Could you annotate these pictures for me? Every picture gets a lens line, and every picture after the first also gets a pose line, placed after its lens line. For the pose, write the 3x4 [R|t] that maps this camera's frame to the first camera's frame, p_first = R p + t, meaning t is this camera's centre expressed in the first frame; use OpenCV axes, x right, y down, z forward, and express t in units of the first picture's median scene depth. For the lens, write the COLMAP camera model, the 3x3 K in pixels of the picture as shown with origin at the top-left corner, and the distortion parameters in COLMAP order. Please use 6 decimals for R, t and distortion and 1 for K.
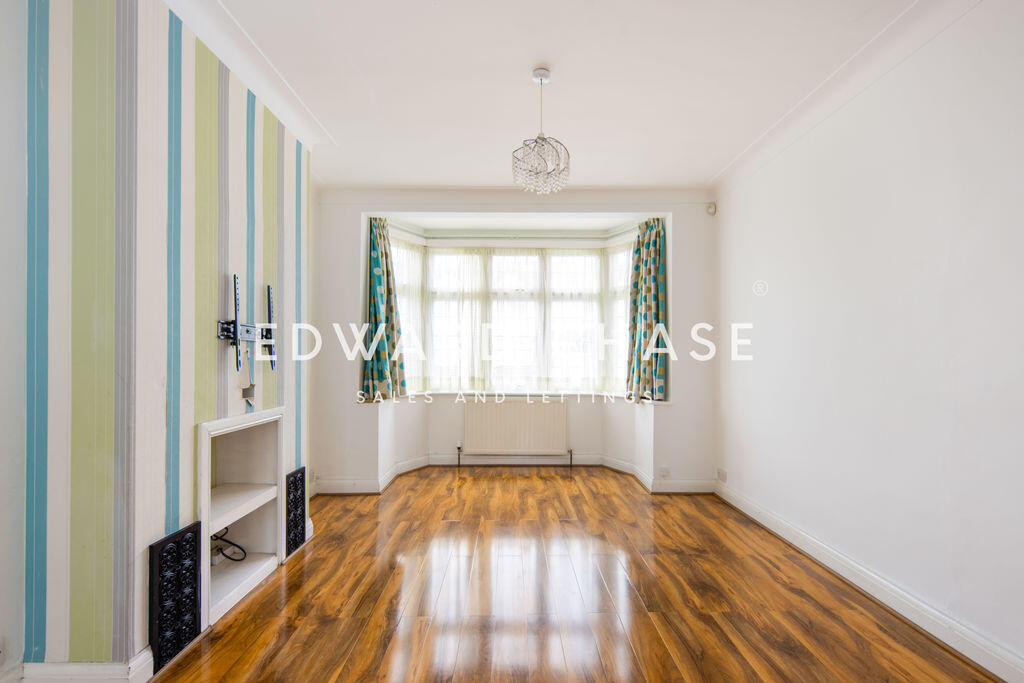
lens RADIAL K [[463.6, 0, 514.4], [0, 463.6, 353.7], [0, 0, 1]] dist [0.001262, -0.000123]
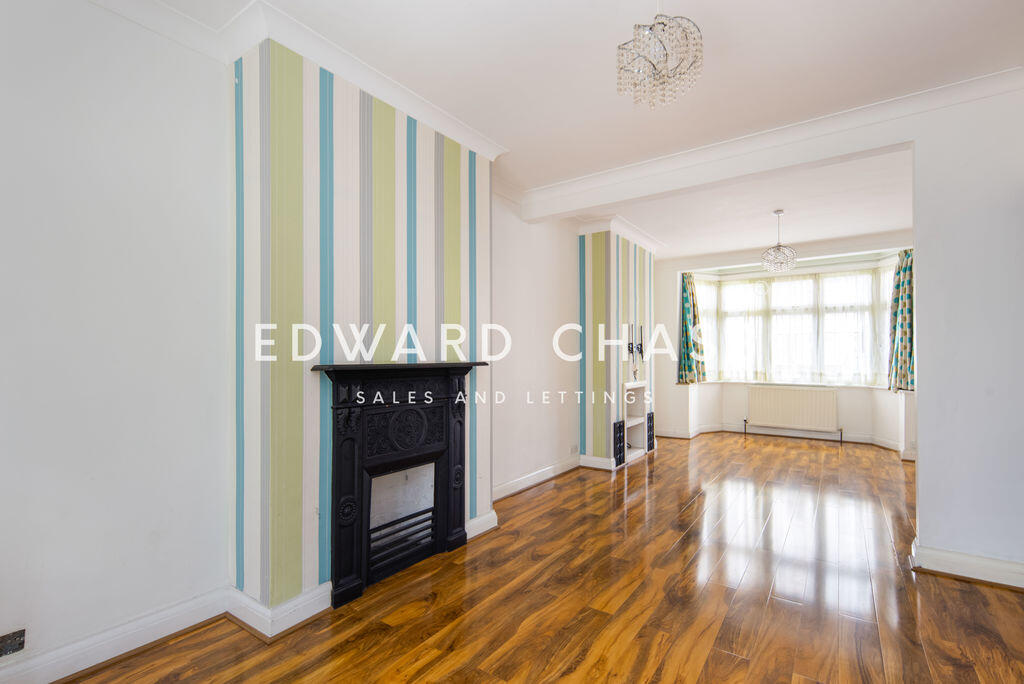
lens RADIAL K [[463.6, 0, 514.4], [0, 463.6, 354.2], [0, 0, 1]] dist [0.001262, -0.000123]
pose [[0.814804, -0.005449, -0.579711, 0.147444], [0.006382, 0.999980, -0.000430, -0.006723], [0.579702, -0.003349, 0.814822, -0.652023]]
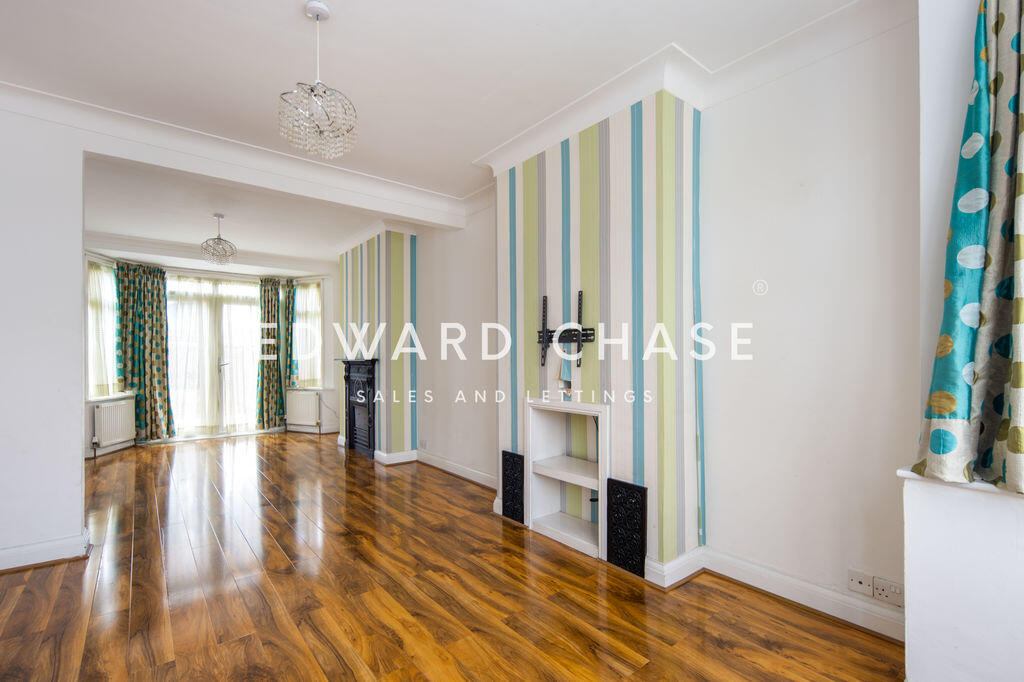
lens RADIAL K [[463.6, 0, 514.4], [0, 463.6, 353.2], [0, 0, 1]] dist [0.001262, -0.000123]
pose [[-0.792002, -0.004303, -0.610503, 0.152837], [0.011039, 0.999711, -0.021368, 0.013715], [0.610418, -0.023663, -0.791726, 0.993232]]
